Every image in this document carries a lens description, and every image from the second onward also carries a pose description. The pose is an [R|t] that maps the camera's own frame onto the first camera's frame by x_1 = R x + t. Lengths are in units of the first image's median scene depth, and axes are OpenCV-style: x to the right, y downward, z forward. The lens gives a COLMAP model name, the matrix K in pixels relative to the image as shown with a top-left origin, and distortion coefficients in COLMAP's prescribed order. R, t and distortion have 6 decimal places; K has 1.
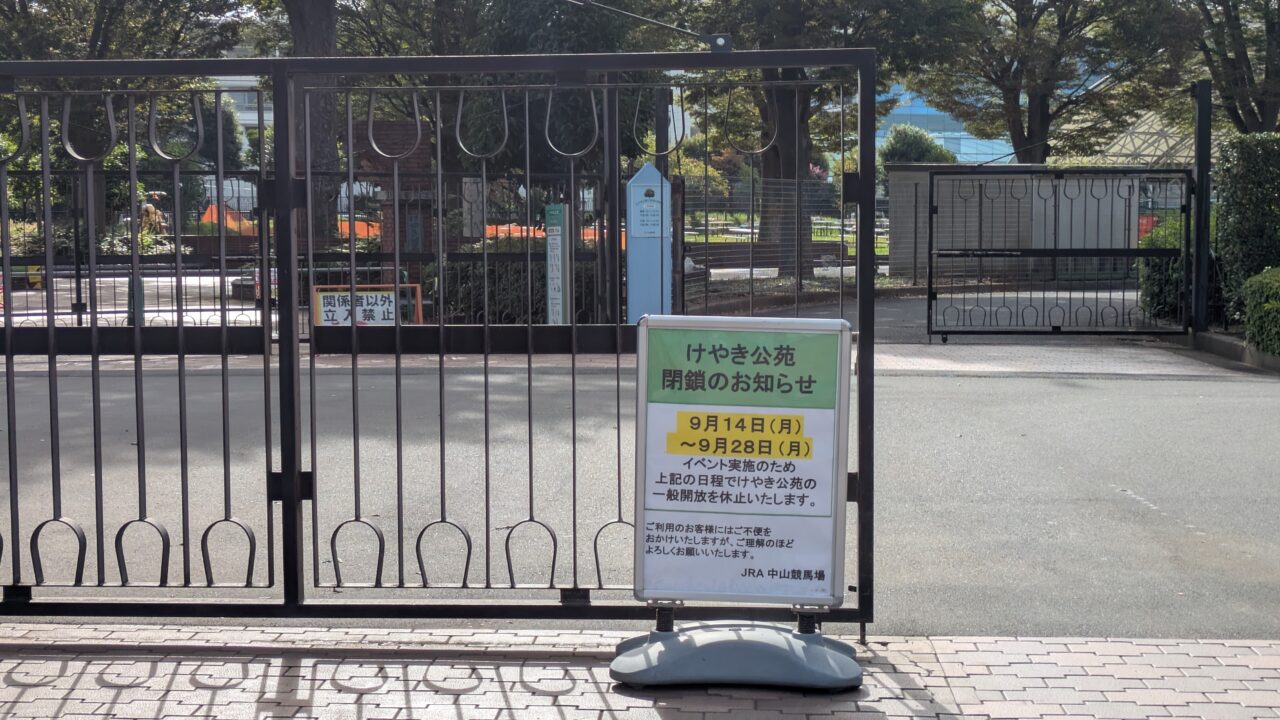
lens RADIAL K [[2077.1, 0, 640.0], [0, 2077.1, 365.2], [0, 0, 1]] dist [-0.007800, 0.000000]
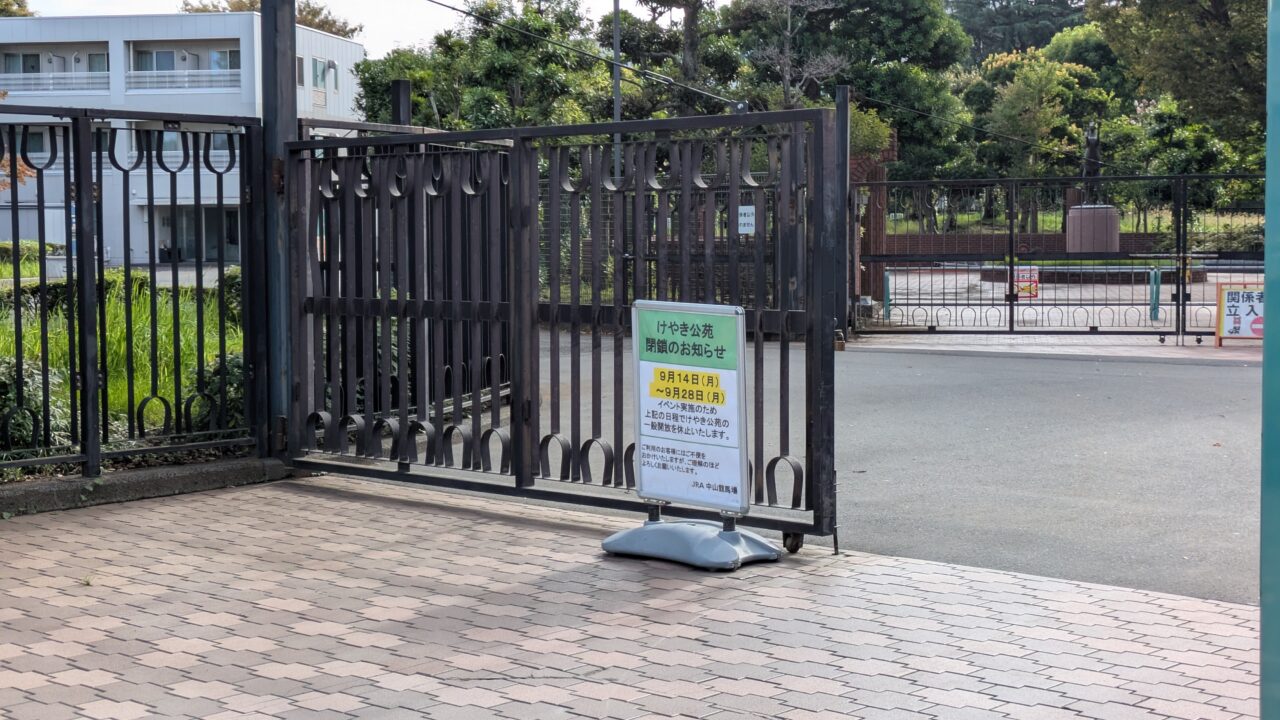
lens RADIAL K [[2077.1, 0, 640.6], [0, 2077.1, 356.8], [0, 0, 1]] dist [-0.007800, 0.000000]
pose [[0.759679, 0.038385, -0.649165, 0.940809], [-0.039659, 0.999133, 0.012668, -0.002992], [0.649088, 0.016122, 0.760542, -0.097967]]
